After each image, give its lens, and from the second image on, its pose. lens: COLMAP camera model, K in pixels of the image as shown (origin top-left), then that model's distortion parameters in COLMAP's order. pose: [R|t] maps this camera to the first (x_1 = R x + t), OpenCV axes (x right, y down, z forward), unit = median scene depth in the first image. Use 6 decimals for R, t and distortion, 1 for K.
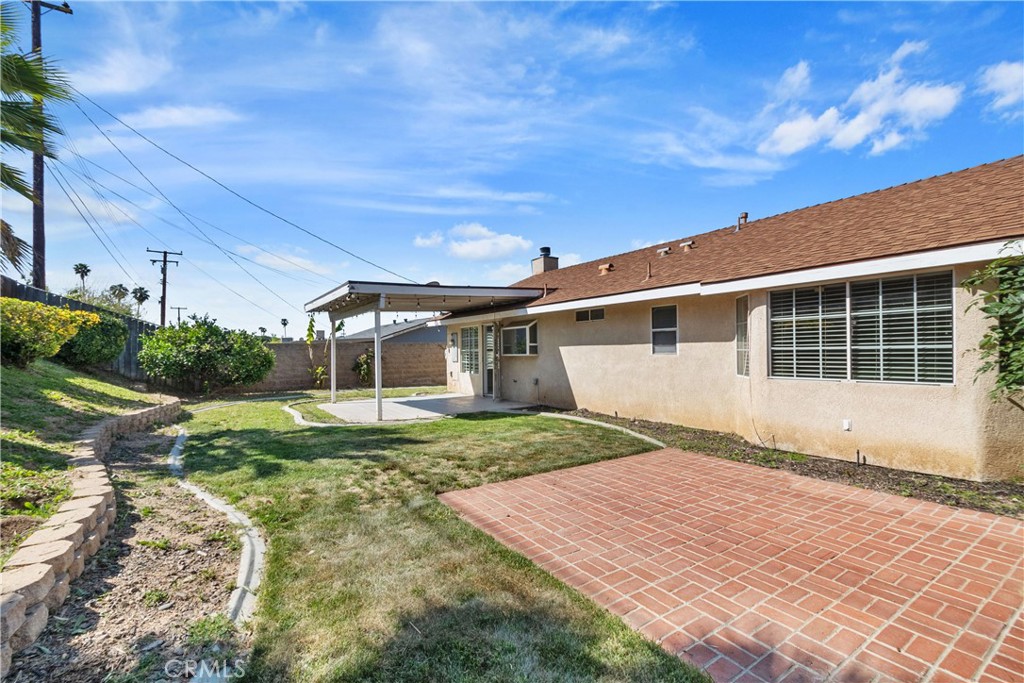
lens RADIAL K [[452.5, 0, 513.1], [0, 452.5, 348.3], [0, 0, 1]] dist [0.000273, -0.000228]
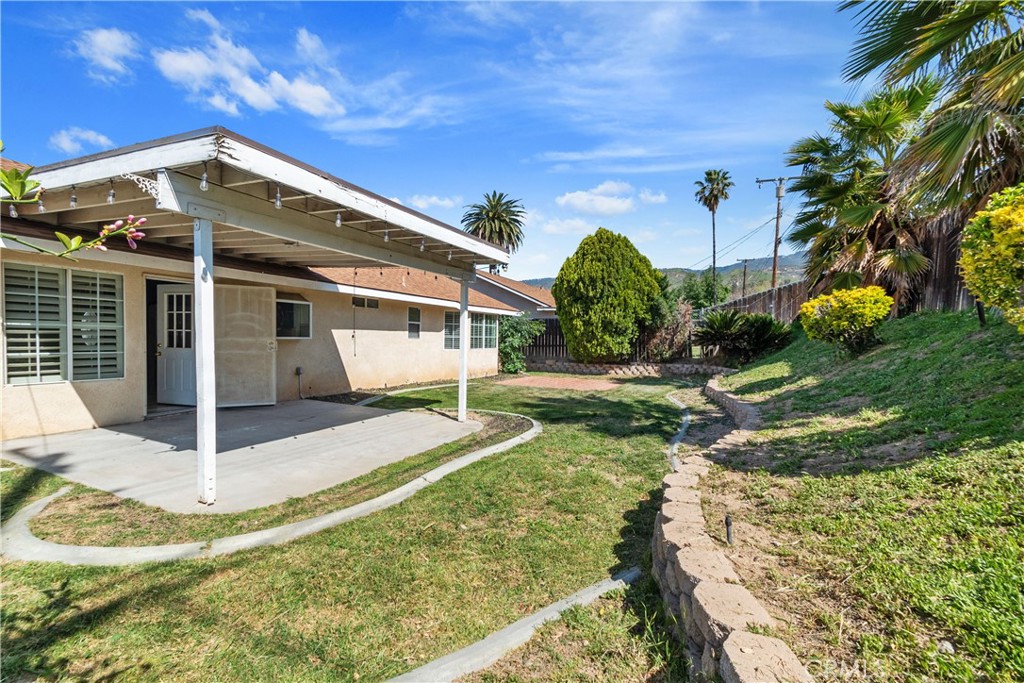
lens RADIAL K [[452.5, 0, 511.9], [0, 452.5, 341.0], [0, 0, 1]] dist [0.000273, -0.000228]
pose [[-0.524384, -0.001385, 0.851481, -1.132702], [-0.015325, 0.999852, -0.007811, 0.027329], [-0.851344, -0.017145, -0.524327, 1.494810]]
